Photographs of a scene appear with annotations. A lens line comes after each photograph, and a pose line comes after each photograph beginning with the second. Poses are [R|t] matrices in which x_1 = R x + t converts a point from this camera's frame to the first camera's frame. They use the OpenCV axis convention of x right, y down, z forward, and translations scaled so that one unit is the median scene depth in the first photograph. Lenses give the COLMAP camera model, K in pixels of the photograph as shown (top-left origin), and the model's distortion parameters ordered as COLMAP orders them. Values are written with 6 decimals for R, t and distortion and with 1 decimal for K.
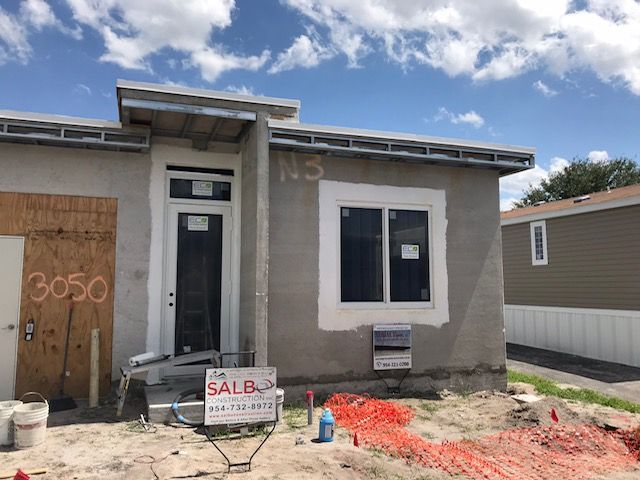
lens RADIAL K [[516.1, 0, 320.0], [0, 516.1, 240.0], [0, 0, 1]] dist [0.076888, -0.135757]
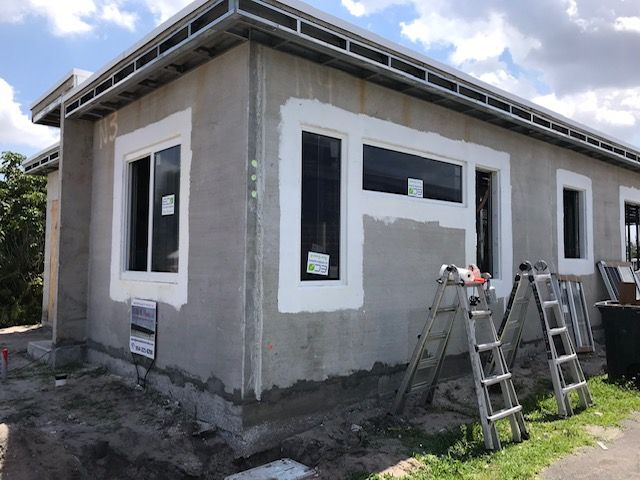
lens RADIAL K [[516.1, 0, 320.0], [0, 516.1, 240.0], [0, 0, 1]] dist [0.076888, -0.135757]
pose [[0.395148, -0.035565, -0.917929, 0.974609], [0.072054, 0.997372, -0.007625, 0.097172], [0.915787, -0.063128, 0.396672, 0.934441]]
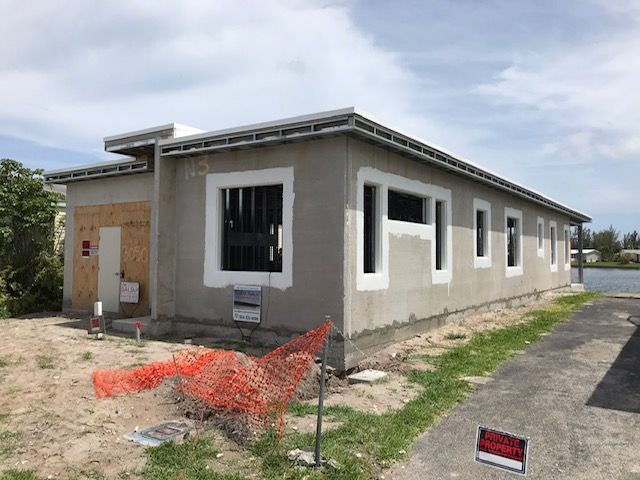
lens RADIAL K [[516.1, 0, 320.0], [0, 516.1, 240.0], [0, 0, 1]] dist [0.076888, -0.135757]
pose [[0.599746, -0.019879, -0.799943, 1.213191], [0.061186, 0.997904, 0.021075, 0.041370], [0.797848, -0.061585, 0.599705, 0.412299]]
